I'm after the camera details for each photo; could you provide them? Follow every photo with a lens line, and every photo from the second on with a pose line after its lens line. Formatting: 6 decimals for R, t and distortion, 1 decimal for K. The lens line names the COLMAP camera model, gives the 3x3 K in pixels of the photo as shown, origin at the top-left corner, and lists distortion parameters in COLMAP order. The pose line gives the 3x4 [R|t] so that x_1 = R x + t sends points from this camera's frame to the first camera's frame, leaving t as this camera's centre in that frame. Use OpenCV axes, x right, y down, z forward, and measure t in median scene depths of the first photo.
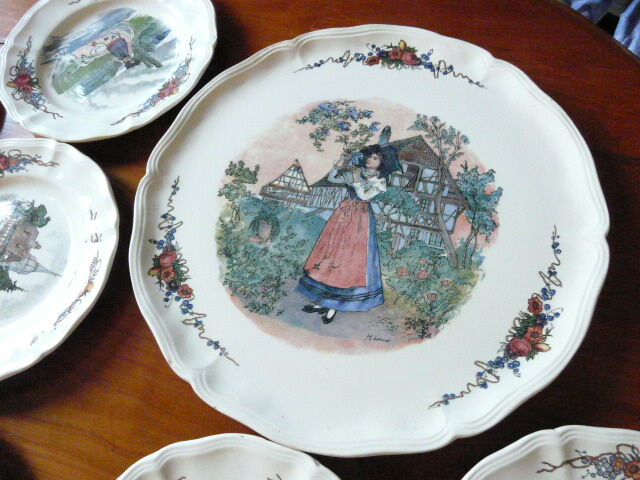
lens RADIAL K [[533.0, 0, 321.2], [0, 533.0, 240.1], [0, 0, 1]] dist [-0.088871, 0.090011]
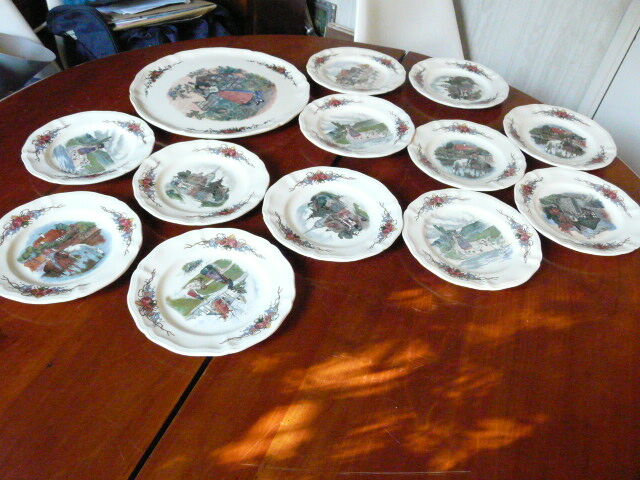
lens RADIAL K [[533.0, 0, 316.2], [0, 533.0, 241.3], [0, 0, 1]] dist [-0.088871, 0.090011]
pose [[0.060343, -0.623702, 0.779330, -2.389226], [0.875776, 0.407690, 0.258466, -0.023621], [-0.478931, 0.666922, 0.570824, -0.221742]]
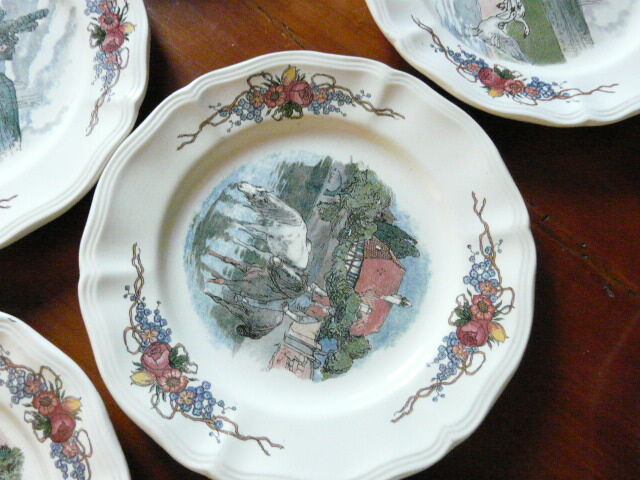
lens RADIAL K [[533.0, 0, 316.2], [0, 533.0, 236.1], [0, 0, 1]] dist [-0.088871, 0.090011]
pose [[0.940778, 0.335743, 0.047049, -0.305069], [-0.338585, 0.923413, 0.180747, 0.875919], [0.017238, -0.185973, 0.982404, -0.059975]]
